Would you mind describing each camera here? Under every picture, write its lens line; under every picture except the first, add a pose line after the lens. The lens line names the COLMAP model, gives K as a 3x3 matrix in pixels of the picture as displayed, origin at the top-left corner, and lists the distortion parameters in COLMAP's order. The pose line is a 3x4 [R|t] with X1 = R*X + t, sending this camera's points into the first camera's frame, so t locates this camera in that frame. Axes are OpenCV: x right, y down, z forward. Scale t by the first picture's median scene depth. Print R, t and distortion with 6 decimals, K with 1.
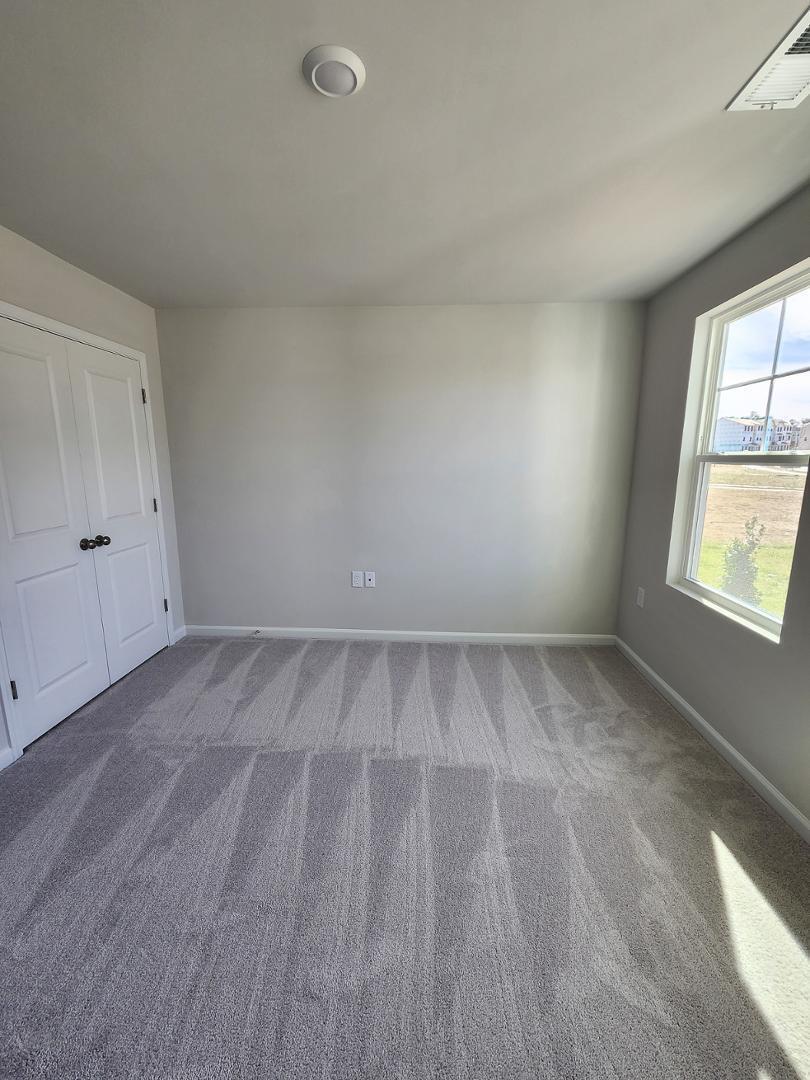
lens RADIAL K [[439.2, 0, 405.0], [0, 439.2, 540.0], [0, 0, 1]] dist [0.004525, -0.004599]
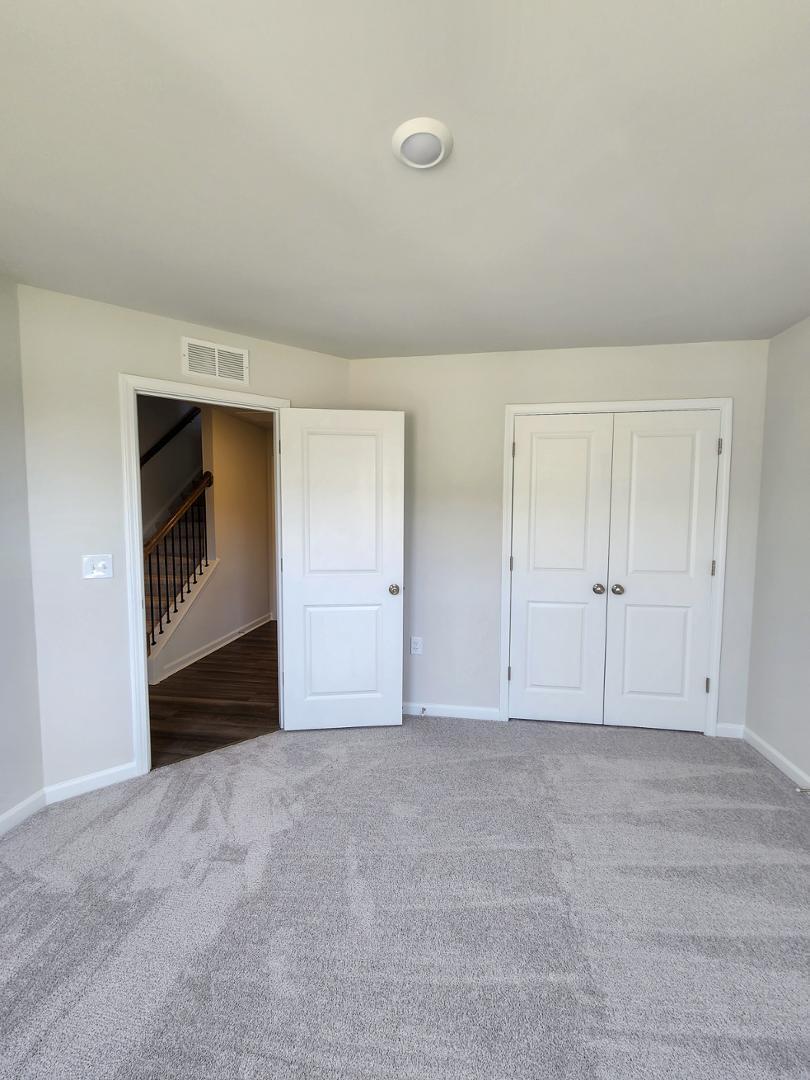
lens RADIAL K [[443.8, 0, 408.4], [0, 443.8, 540.0], [0, 0, 1]] dist [0.007764, -0.003430]
pose [[-0.099076, 0.069931, -0.992620, 0.432970], [-0.187159, 0.978415, 0.087611, -0.116827], [0.977321, 0.194458, -0.083849, 0.564793]]
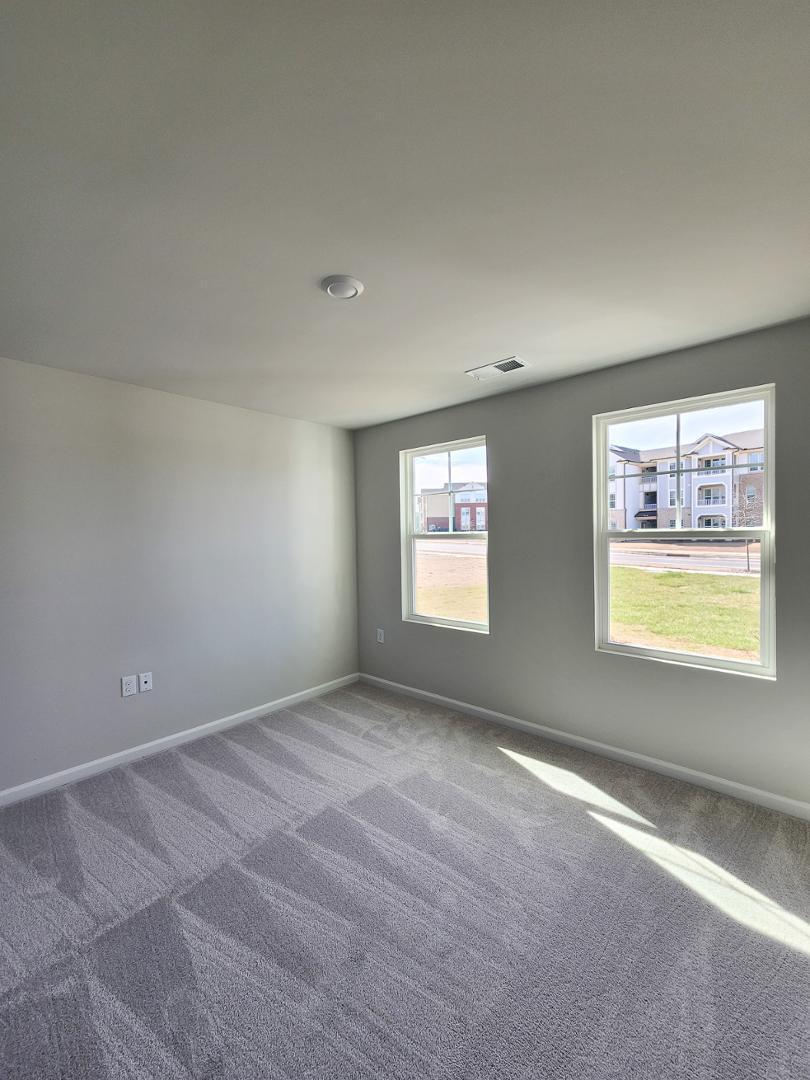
lens RADIAL K [[439.2, 0, 405.0], [0, 439.2, 540.0], [0, 0, 1]] dist [0.004525, -0.004599]
pose [[0.629895, -0.029837, 0.776107, -0.553491], [0.165397, 0.981494, -0.096505, -0.021769], [-0.758865, 0.189153, 0.623173, 0.025648]]
